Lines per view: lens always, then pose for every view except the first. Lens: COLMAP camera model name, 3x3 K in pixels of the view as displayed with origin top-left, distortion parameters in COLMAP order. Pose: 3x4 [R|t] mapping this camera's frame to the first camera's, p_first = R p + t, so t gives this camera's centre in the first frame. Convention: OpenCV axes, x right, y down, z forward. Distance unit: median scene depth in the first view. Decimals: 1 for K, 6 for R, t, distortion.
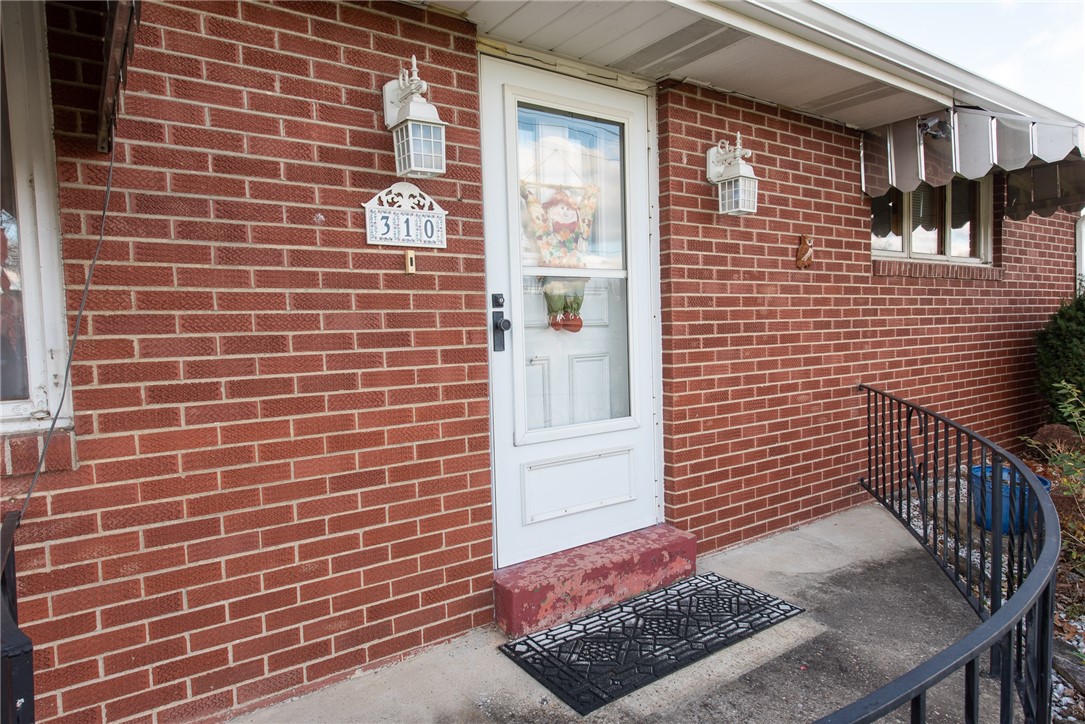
lens RADIAL K [[654.1, 0, 542.5], [0, 654.1, 362.0], [0, 0, 1]] dist [-0.000091, 0.000029]
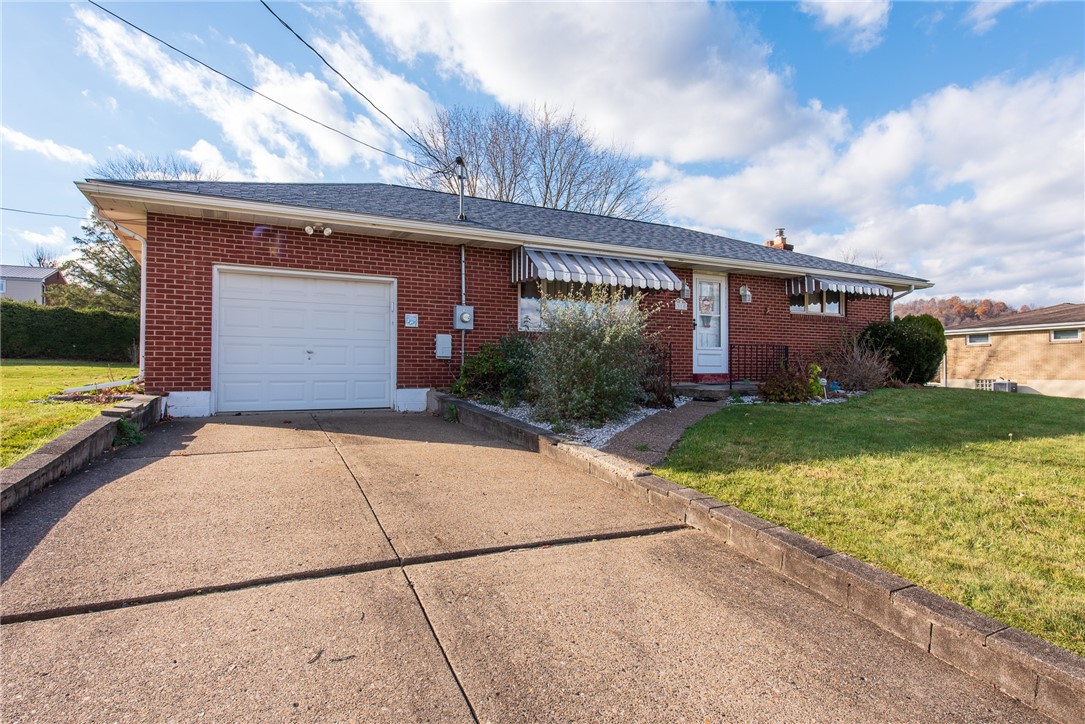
lens RADIAL K [[628.6, 0, 542.5], [0, 628.6, 362.0], [0, 0, 1]] dist [0.000022, -0.000006]
pose [[0.991451, 0.028268, -0.127380, -0.518451], [-0.036920, 0.997131, -0.066083, 0.509885], [0.125146, 0.070221, 0.989650, -3.373862]]
